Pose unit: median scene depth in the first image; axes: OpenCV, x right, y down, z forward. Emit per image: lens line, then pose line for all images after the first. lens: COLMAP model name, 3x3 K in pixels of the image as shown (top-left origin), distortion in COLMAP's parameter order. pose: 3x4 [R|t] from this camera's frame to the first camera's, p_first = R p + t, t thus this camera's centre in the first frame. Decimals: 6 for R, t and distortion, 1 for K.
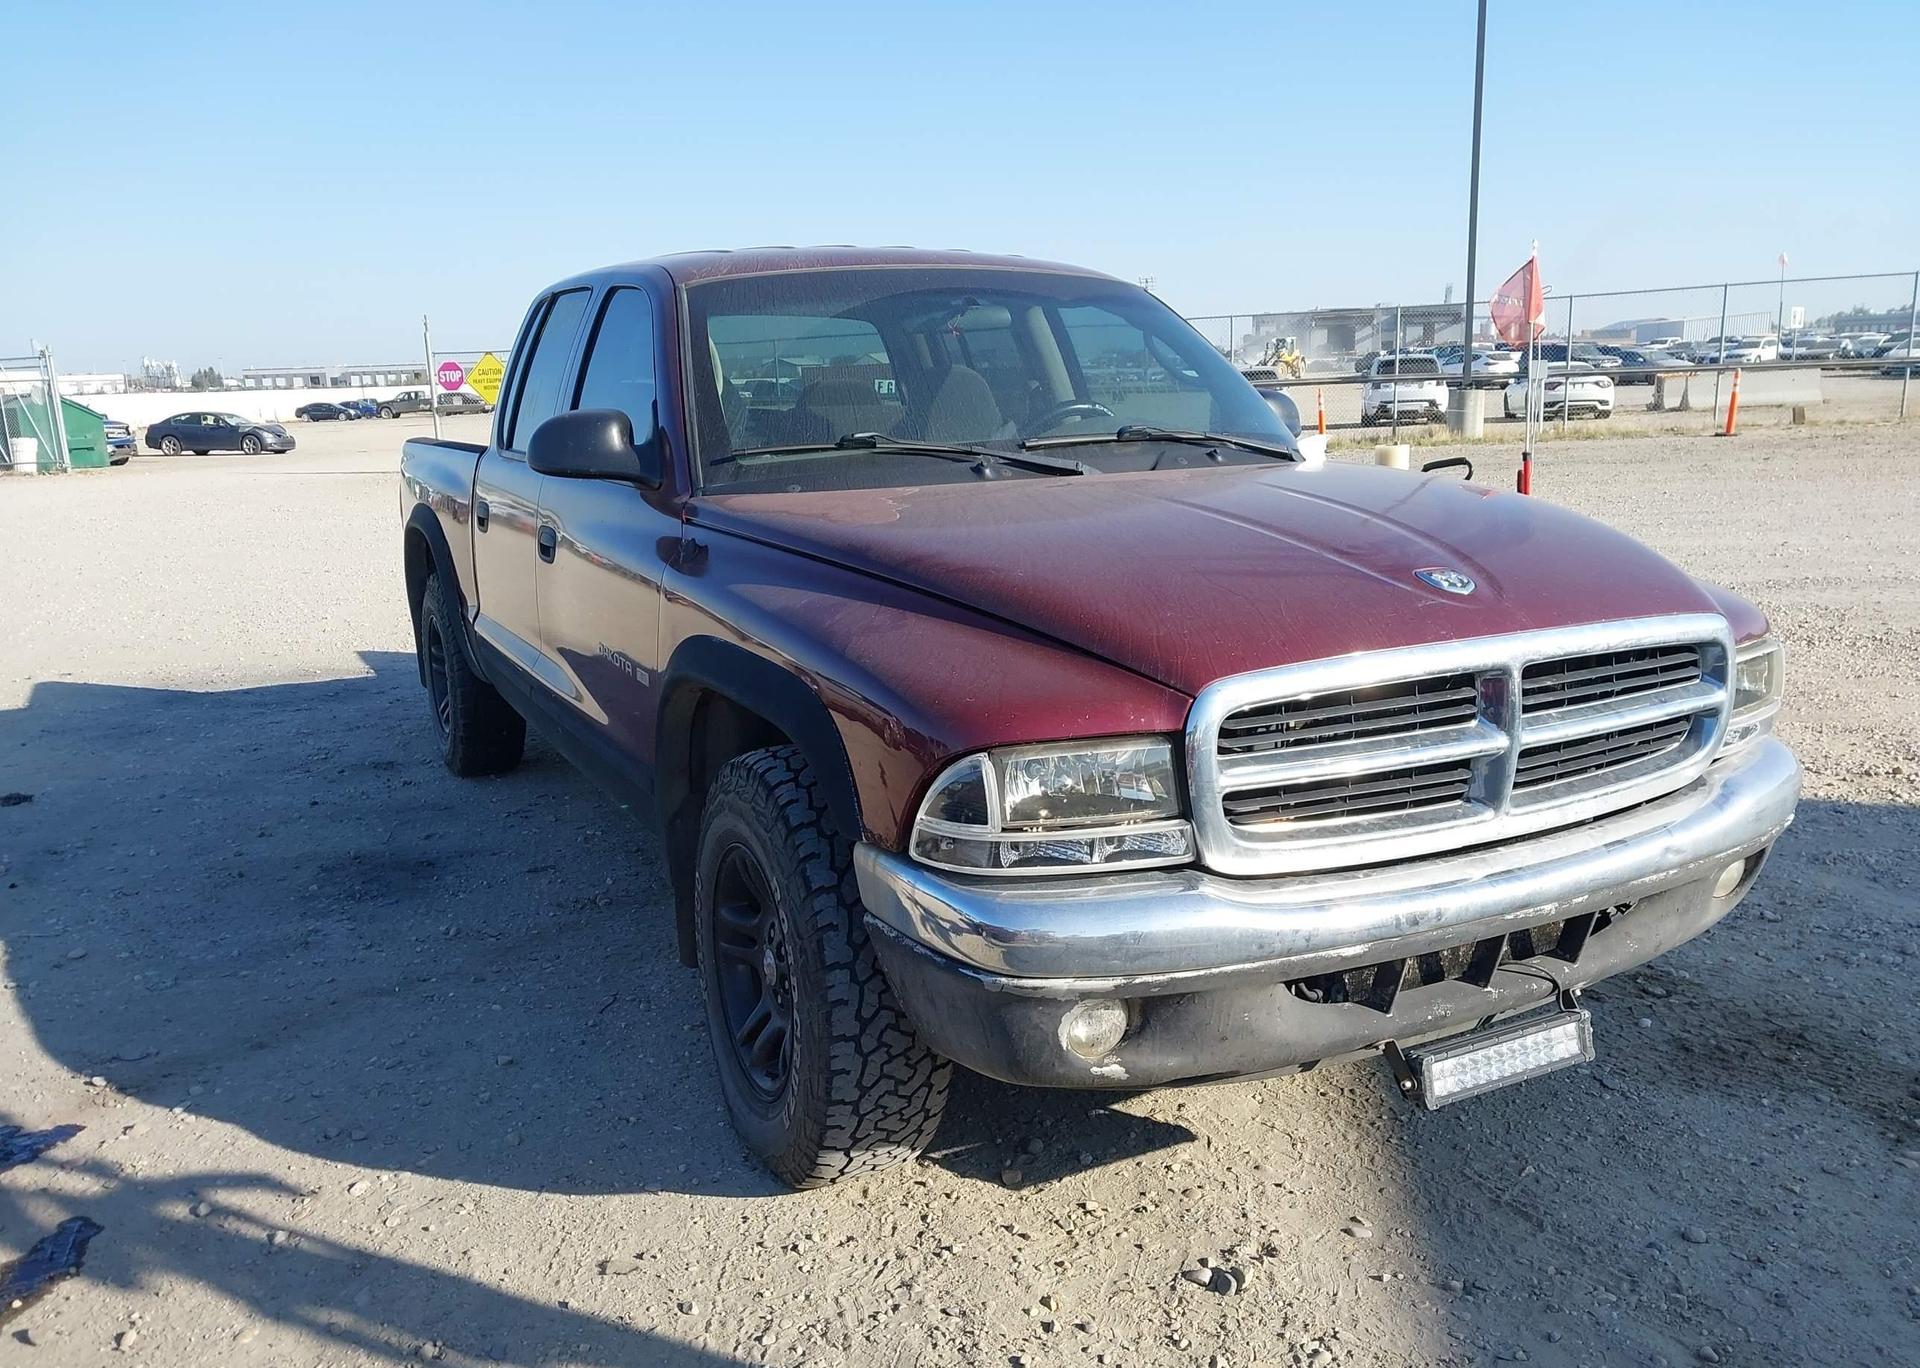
lens RADIAL K [[1505.1, 0, 954.4], [0, 1505.1, 679.9], [0, 0, 1]] dist [0.050044, -0.067404]
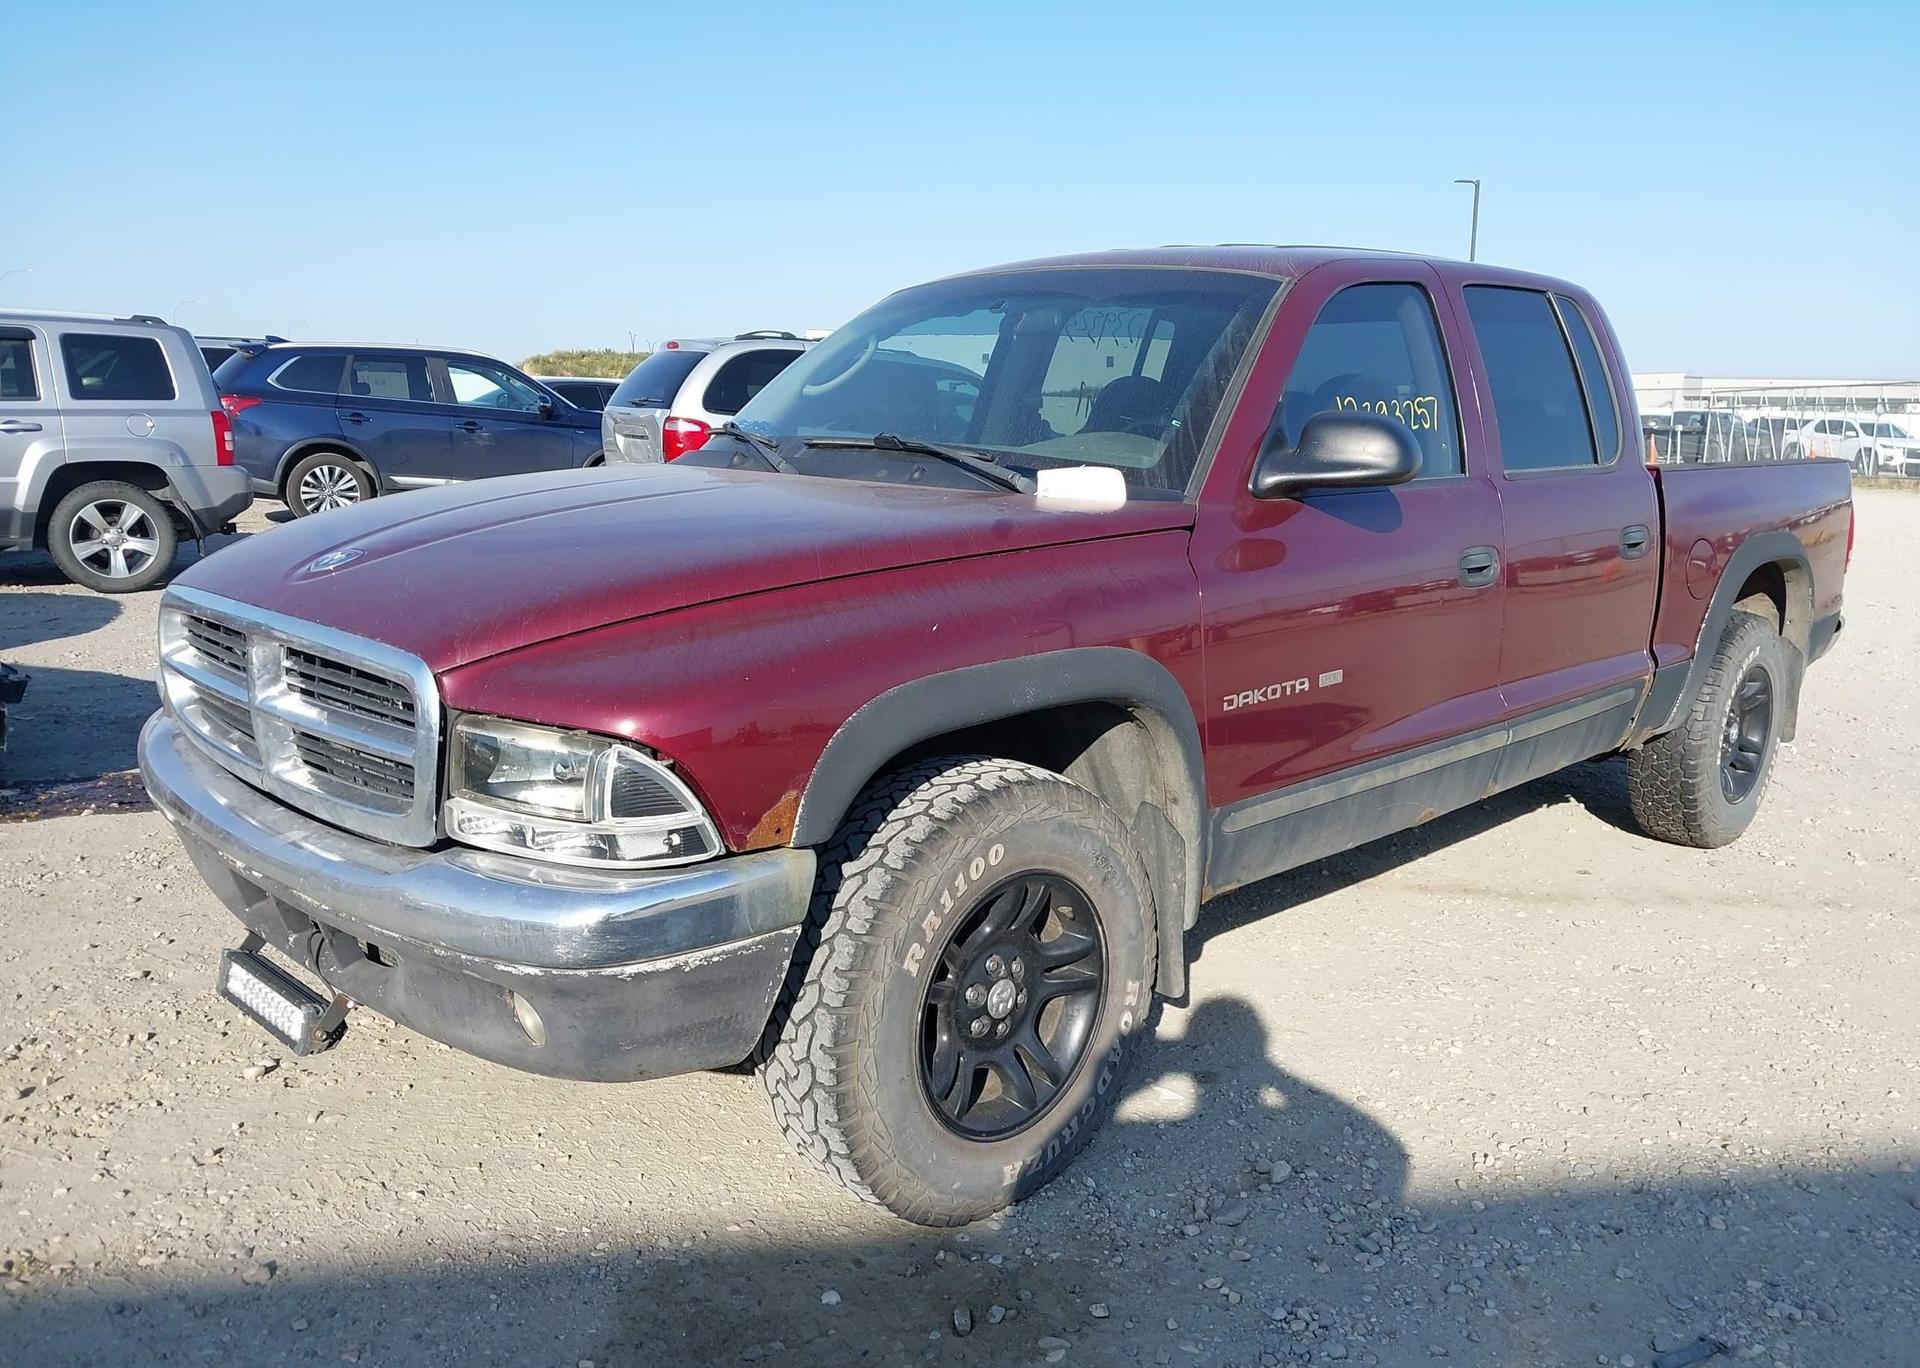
lens RADIAL K [[1539.1, 0, 960.0], [0, 1539.1, 684.0], [0, 0, 1]] dist [-0.005702, -0.010119]
pose [[0.312854, 0.206327, -0.927120, 1.367991], [-0.212732, 0.966543, 0.143314, -0.214126], [0.925671, 0.152392, 0.346279, 0.957546]]
